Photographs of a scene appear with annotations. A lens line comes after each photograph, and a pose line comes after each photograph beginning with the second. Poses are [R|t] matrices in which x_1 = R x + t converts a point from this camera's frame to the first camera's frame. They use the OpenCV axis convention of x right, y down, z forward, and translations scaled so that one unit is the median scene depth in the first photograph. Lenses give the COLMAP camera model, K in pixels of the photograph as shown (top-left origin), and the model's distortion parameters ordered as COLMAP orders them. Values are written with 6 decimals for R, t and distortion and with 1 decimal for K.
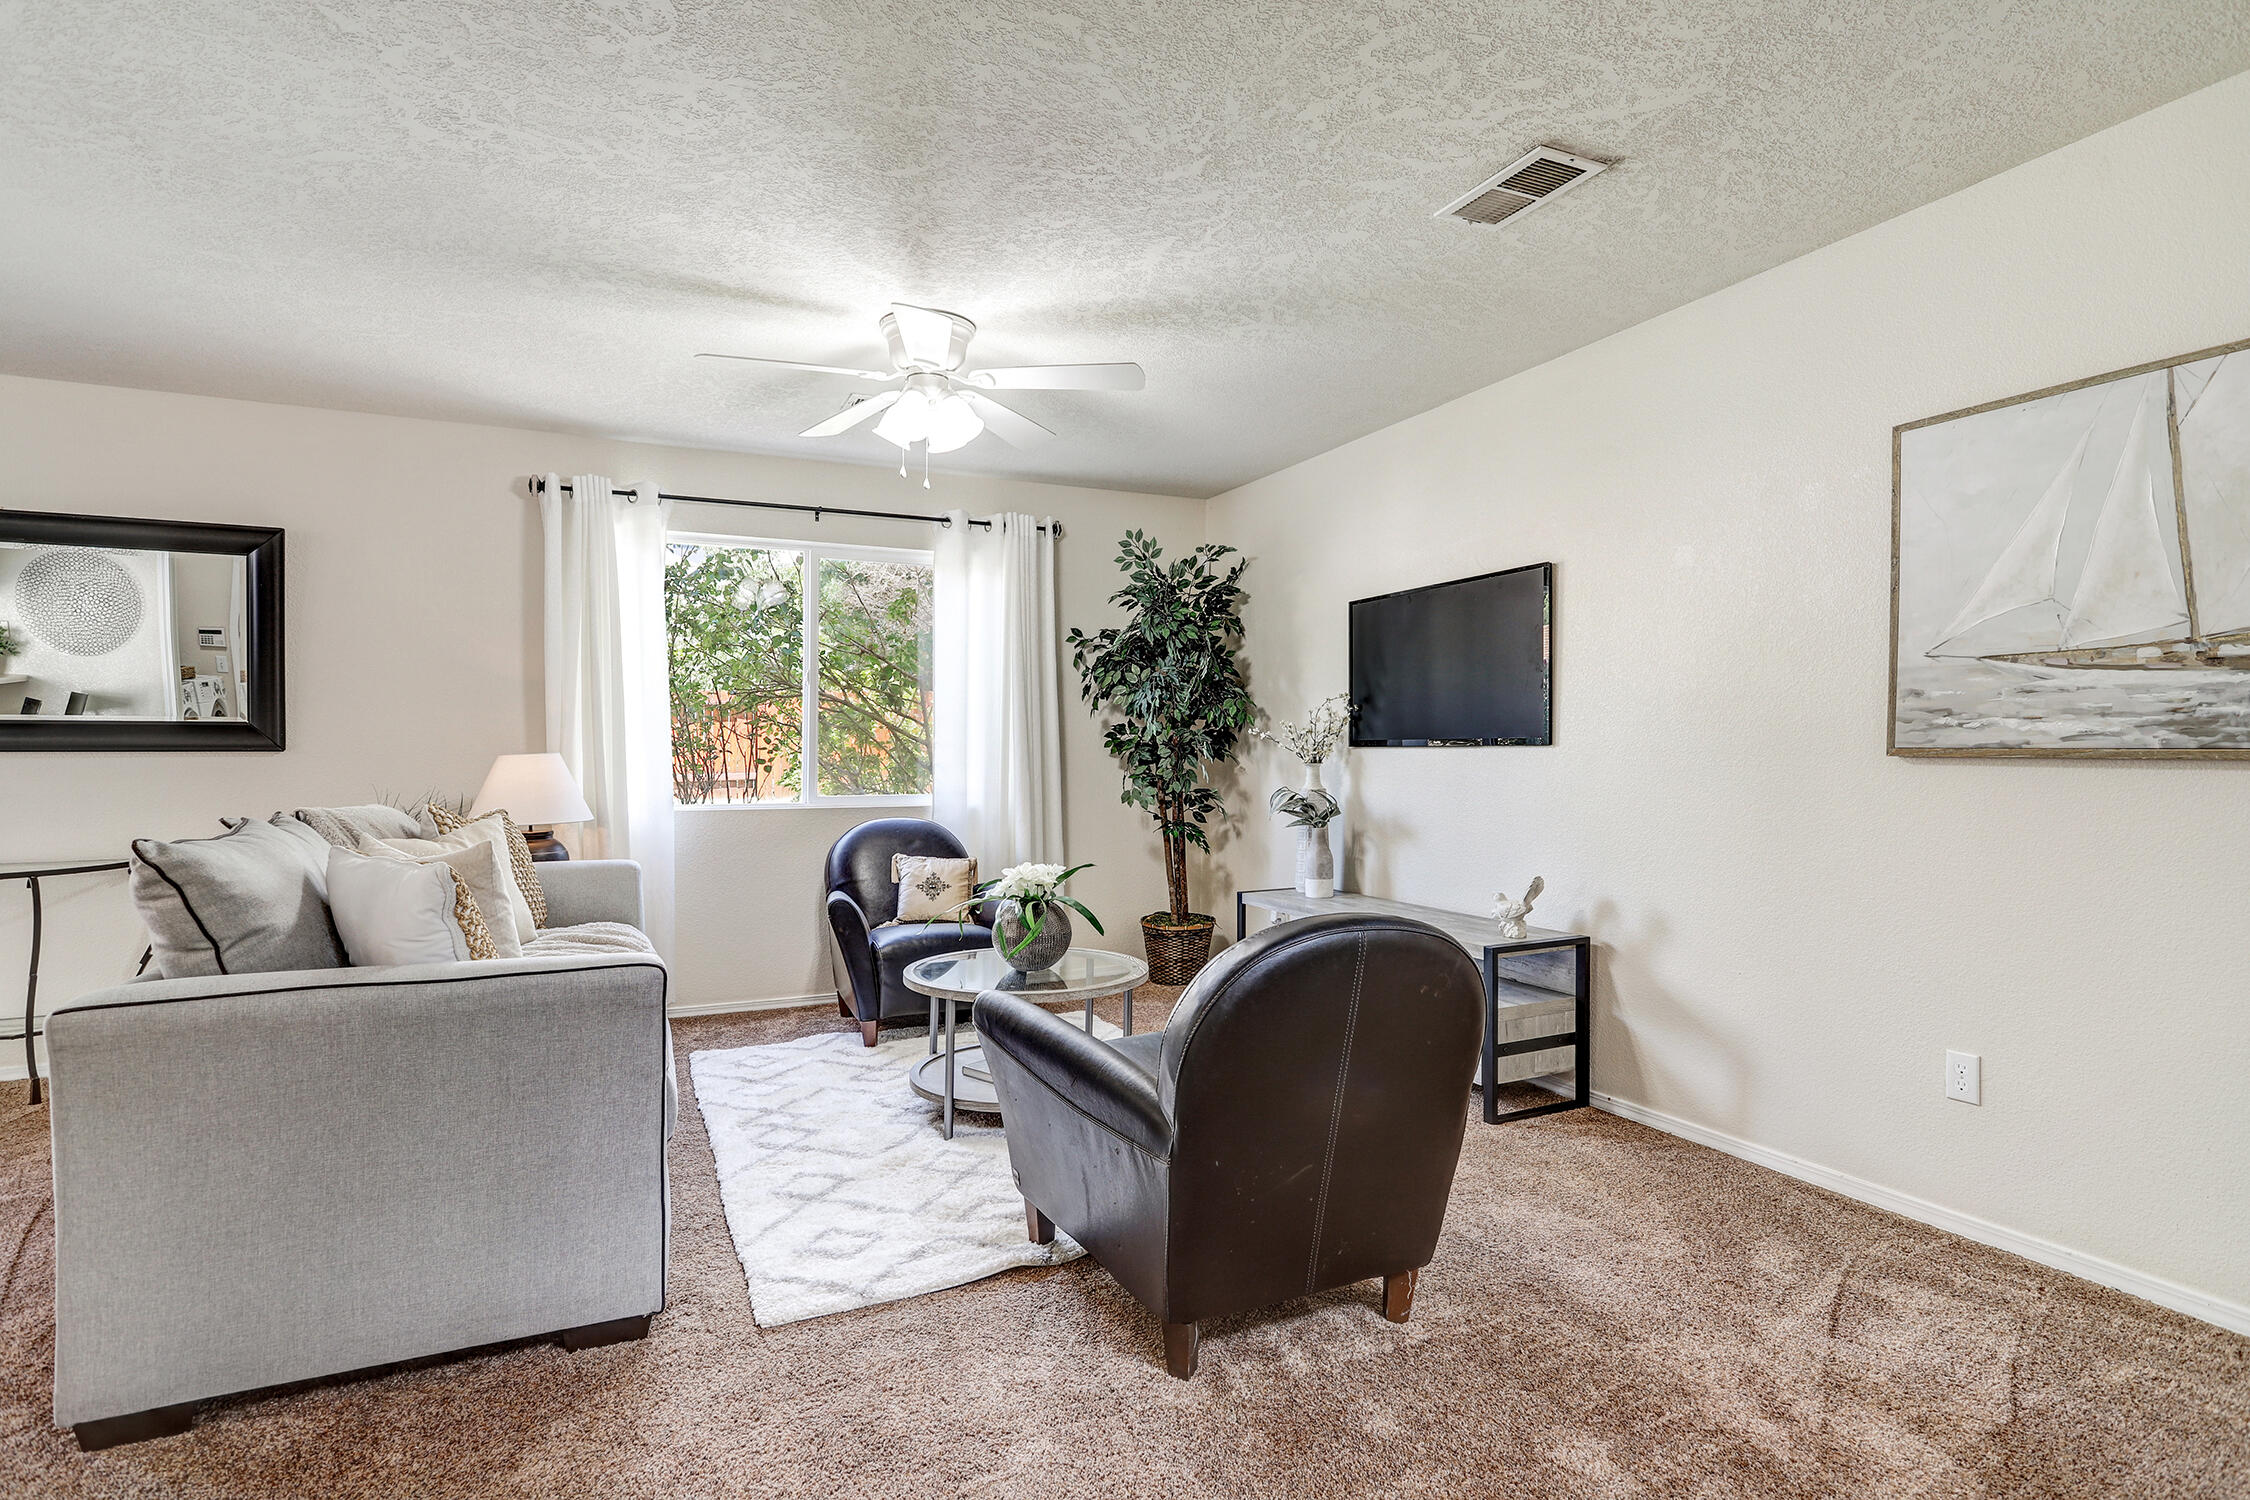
lens RADIAL K [[1121.6, 0, 1134.1], [0, 1121.6, 739.0], [0, 0, 1]] dist [-0.020759, 0.000575]
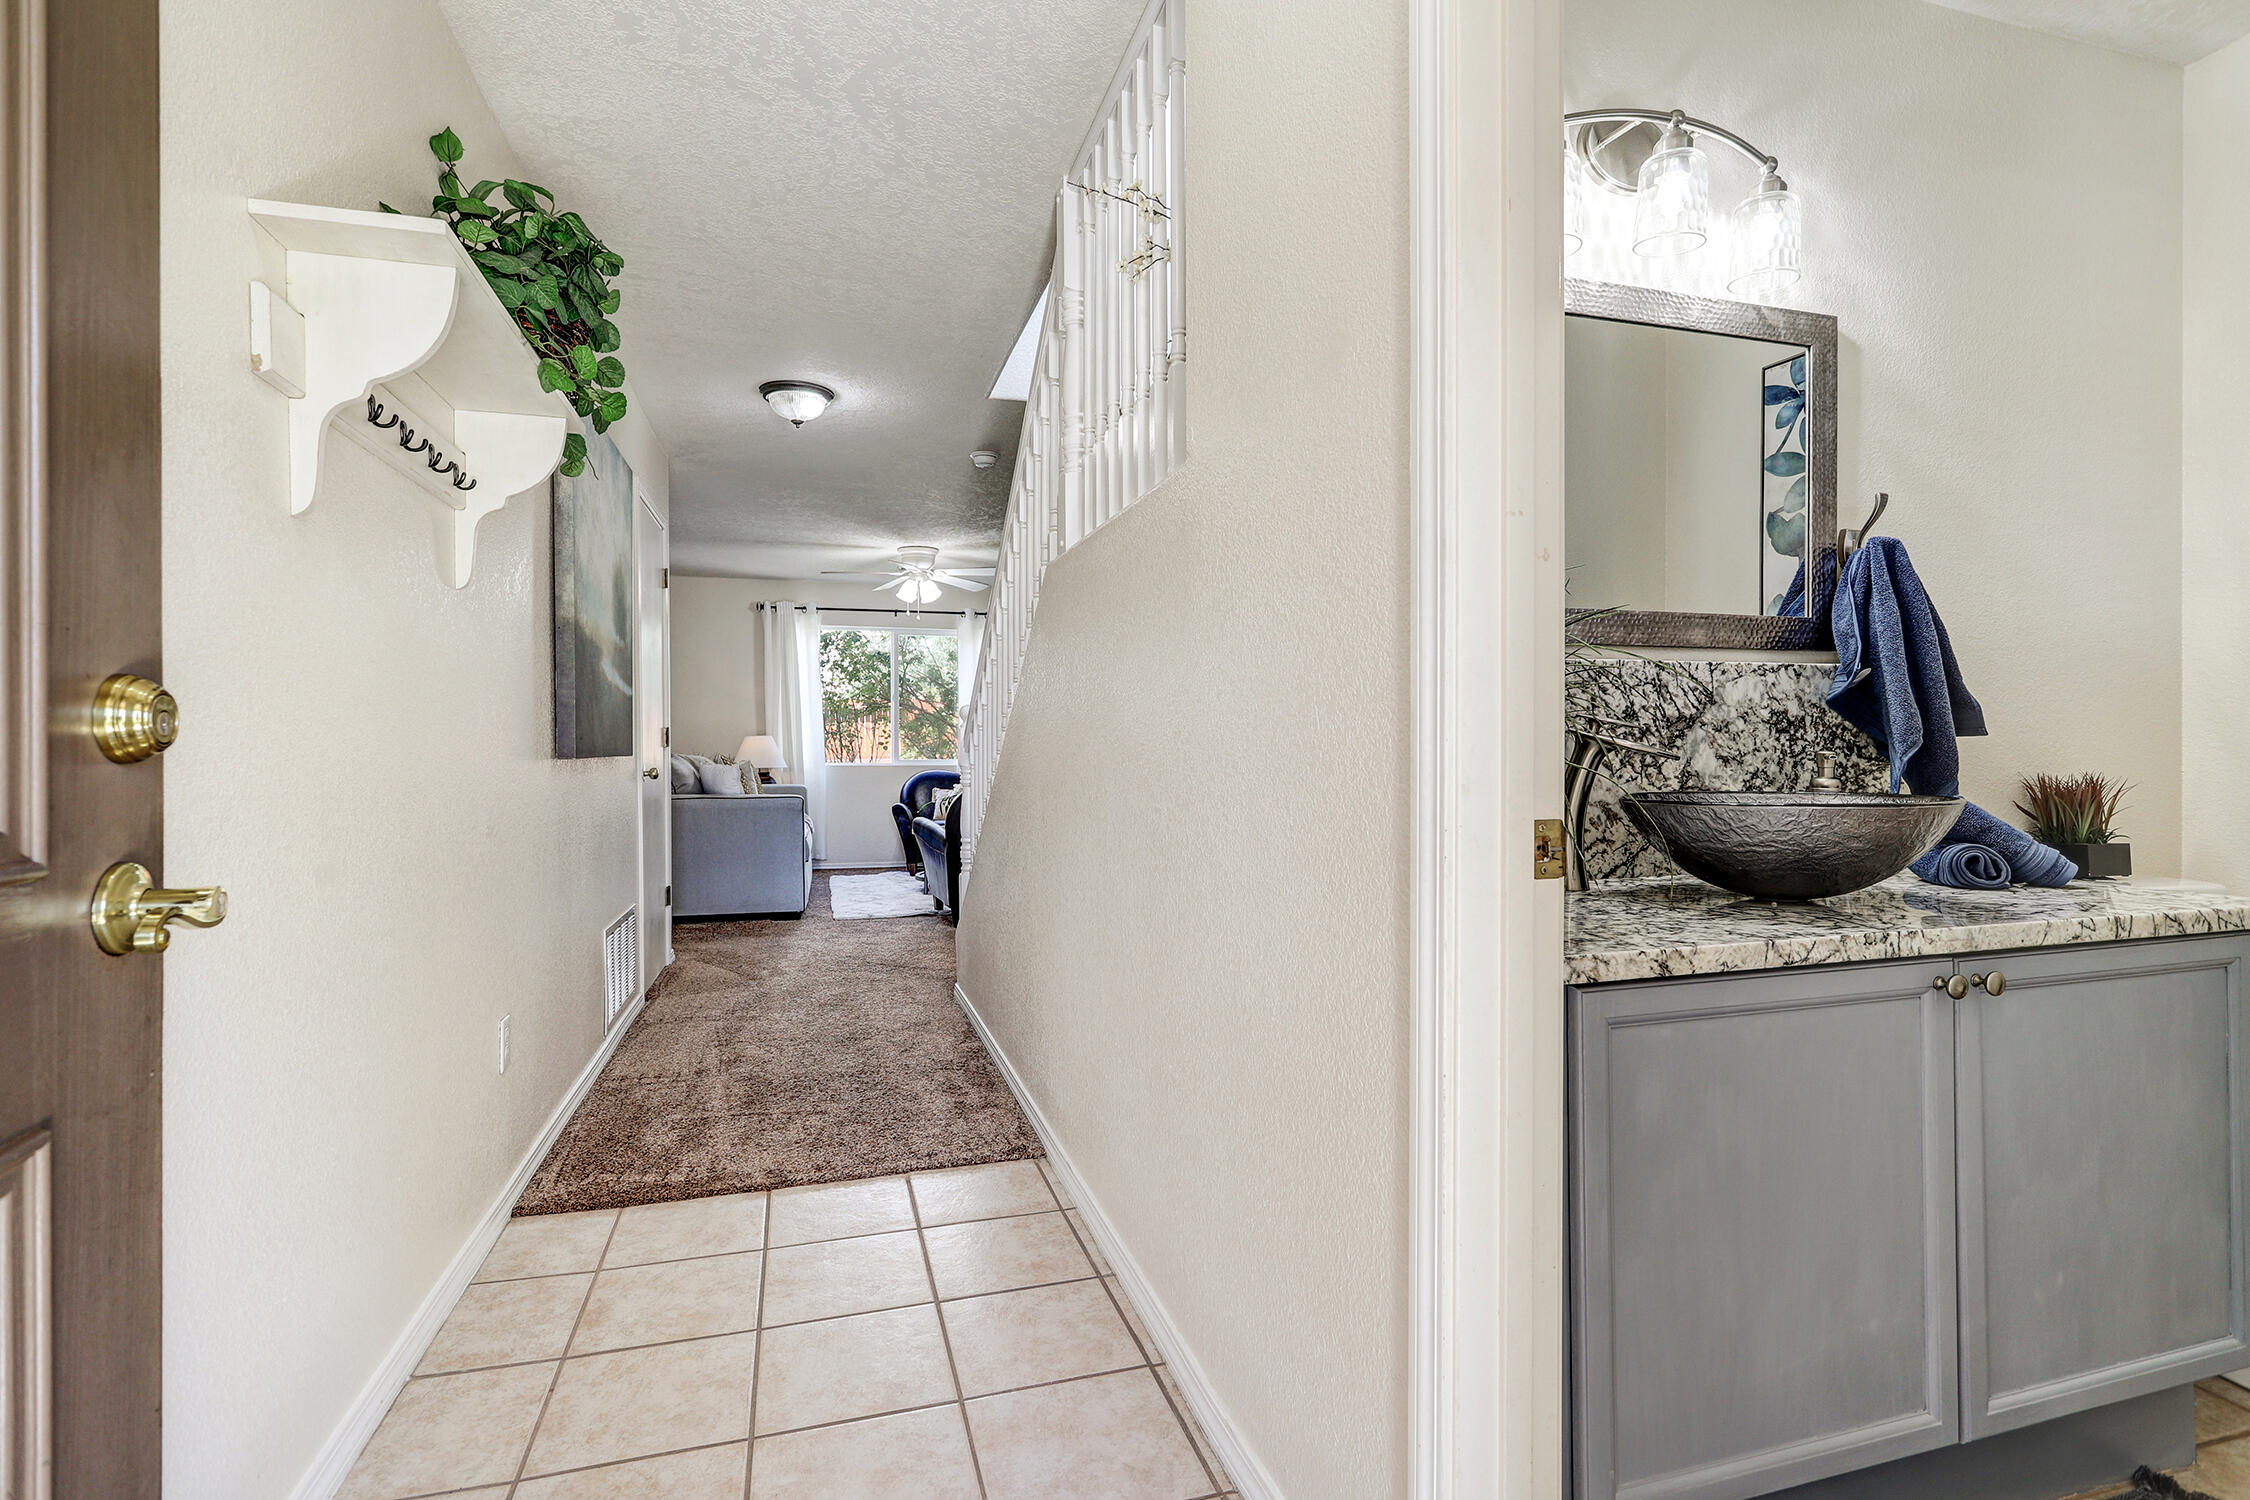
lens RADIAL K [[1063.4, 0, 1122.0], [0, 1063.4, 760.1], [0, 0, 1]] dist [-0.000877, 0.002611]
pose [[0.987421, 0.001345, -0.158106, 0.485155], [0.002495, 0.999707, 0.024090, 0.013255], [0.158092, -0.024181, 0.987128, -0.937201]]
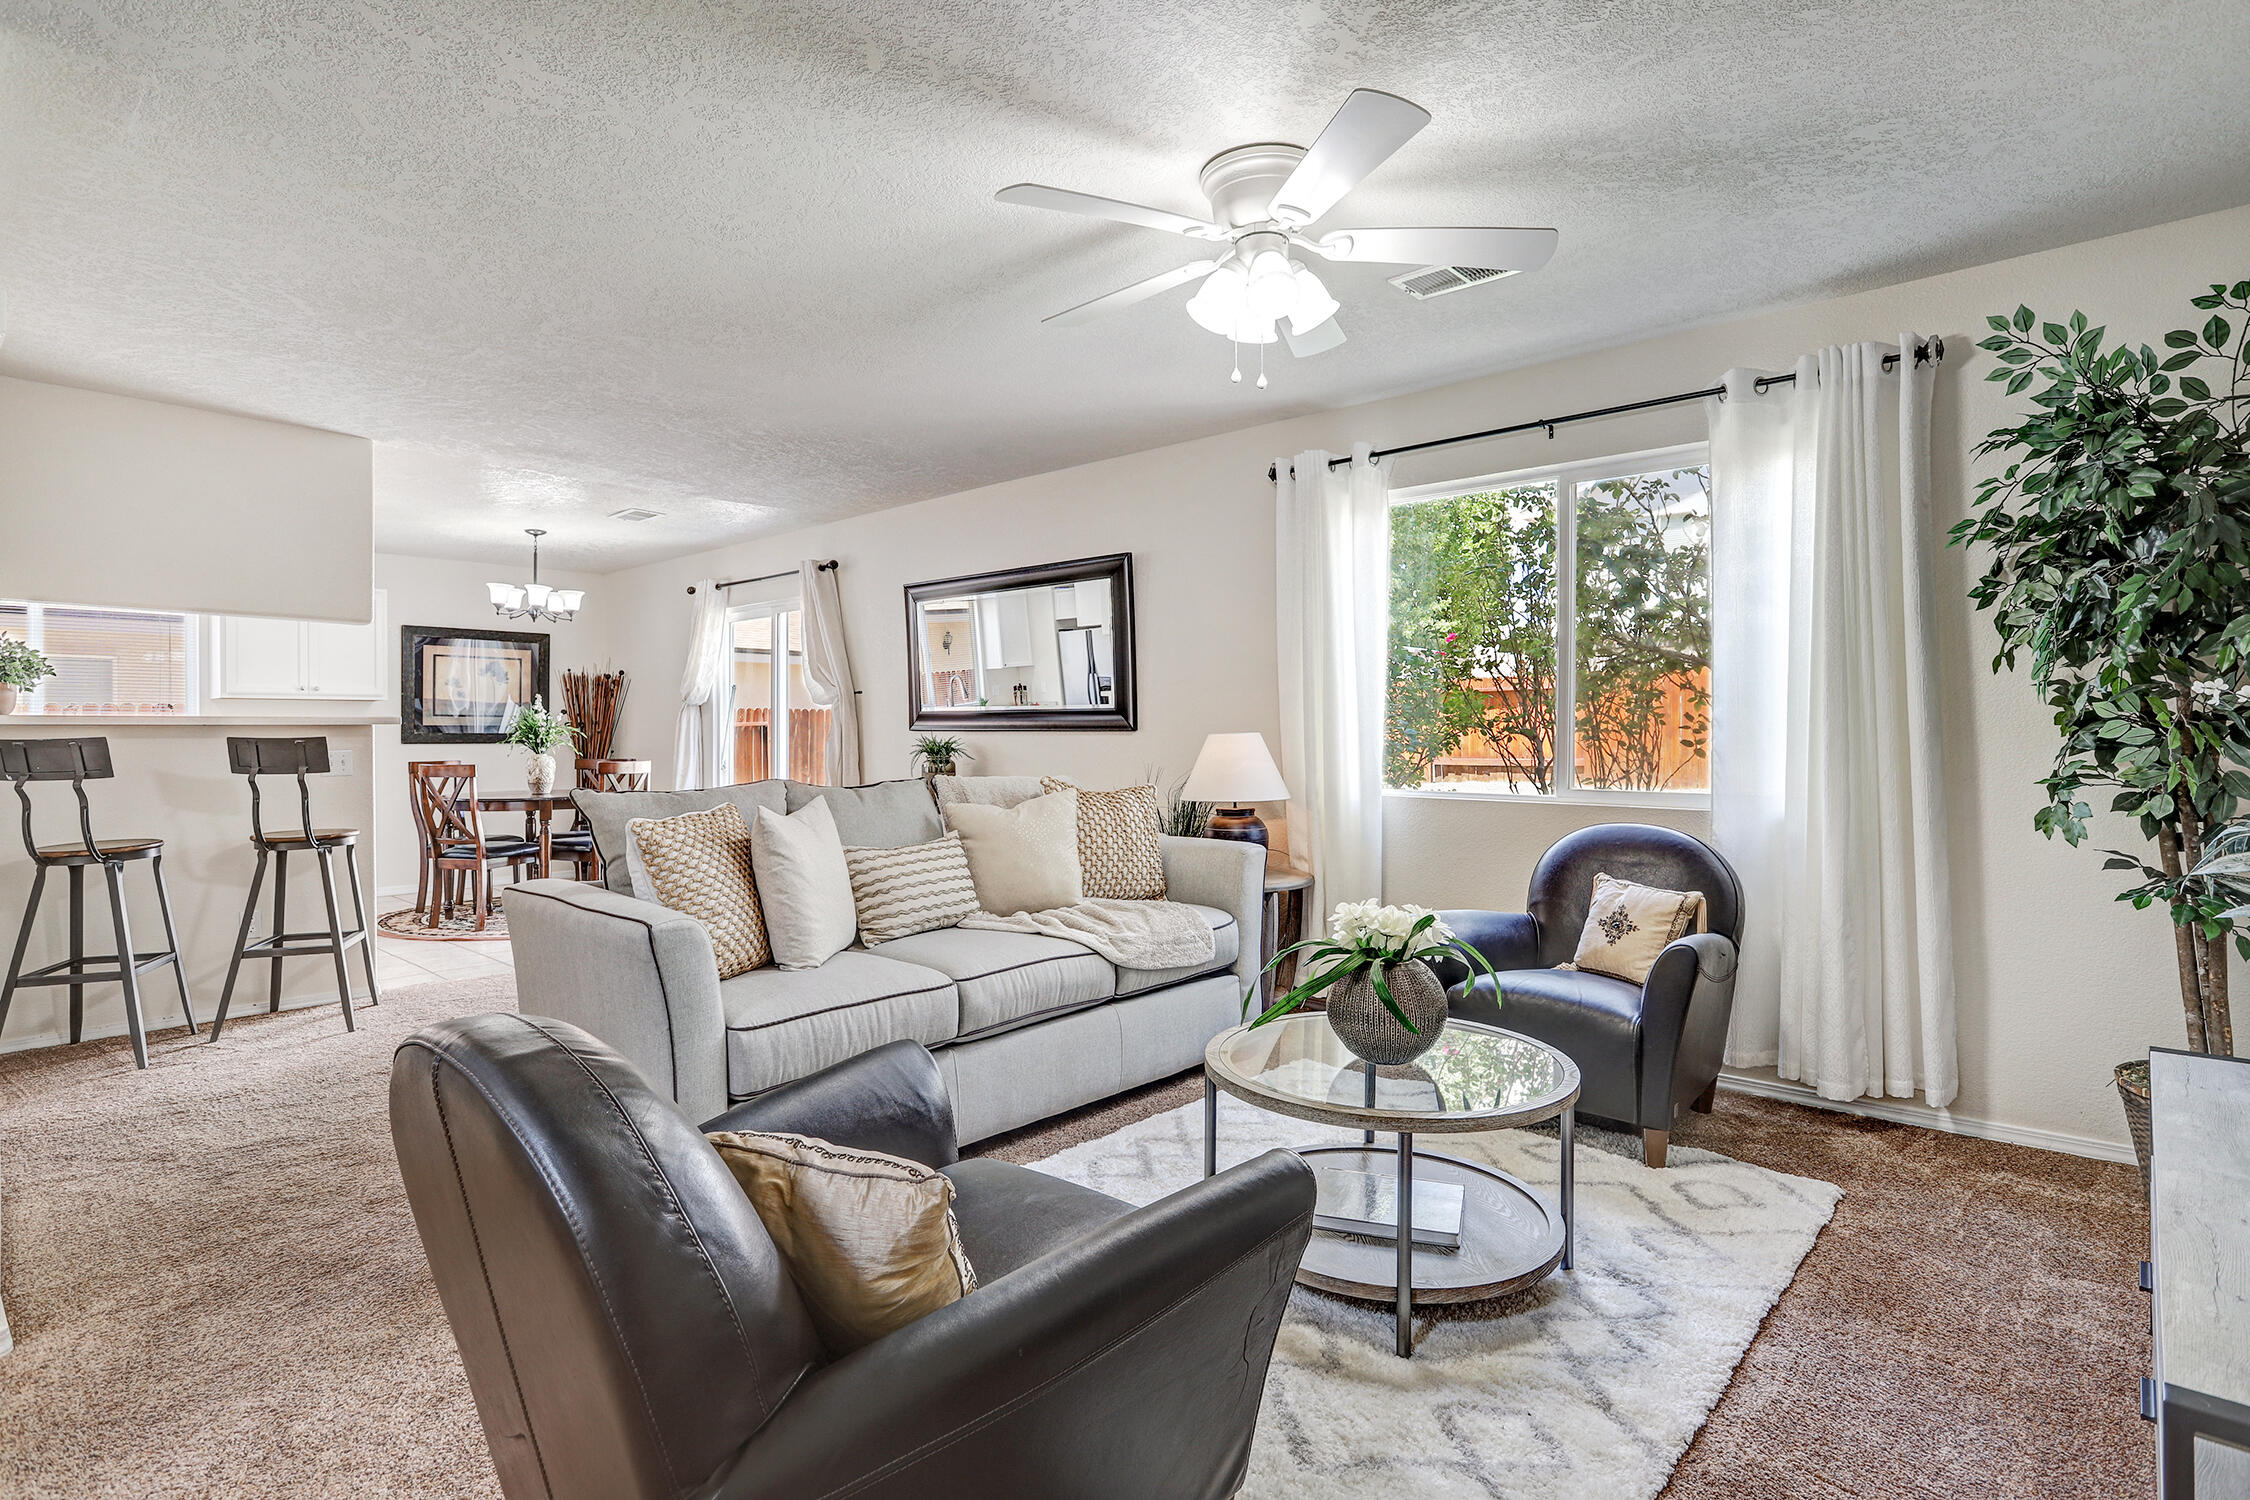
lens RADIAL K [[1121.6, 0, 1133.1], [0, 1121.6, 731.6], [0, 0, 1]] dist [-0.020759, 0.000575]
pose [[0.381536, 0.000874, -0.924354, 0.403195], [0.012824, 0.999898, 0.006239, 0.002360], [0.924265, -0.014234, 0.381486, 0.526422]]
